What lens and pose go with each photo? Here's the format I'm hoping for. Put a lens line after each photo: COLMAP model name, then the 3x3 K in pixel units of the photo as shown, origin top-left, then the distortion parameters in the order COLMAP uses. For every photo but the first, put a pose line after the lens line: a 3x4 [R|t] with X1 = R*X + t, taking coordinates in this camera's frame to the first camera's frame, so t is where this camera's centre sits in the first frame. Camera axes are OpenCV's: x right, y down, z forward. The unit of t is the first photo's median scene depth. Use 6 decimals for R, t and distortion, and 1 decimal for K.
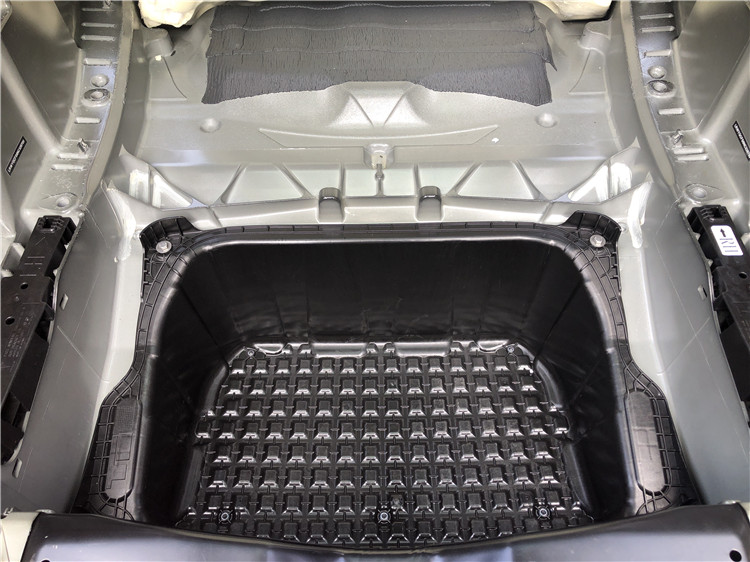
lens RADIAL K [[603.9, 0, 368.8], [0, 603.9, 287.3], [0, 0, 1]] dist [0.003554, 0.003821]
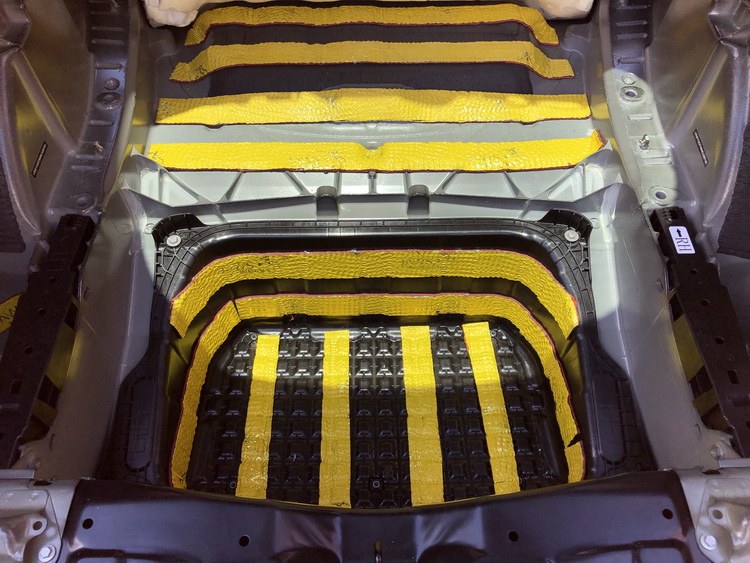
lens RADIAL K [[613.3, 0, 372.5], [0, 613.3, 286.2], [0, 0, 1]] dist [0.007257, -0.002448]
pose [[0.999897, 0.001133, 0.014299, 0.002260], [-0.001755, 0.999047, 0.043614, -0.033975], [-0.014236, -0.043634, 0.998946, -0.111898]]
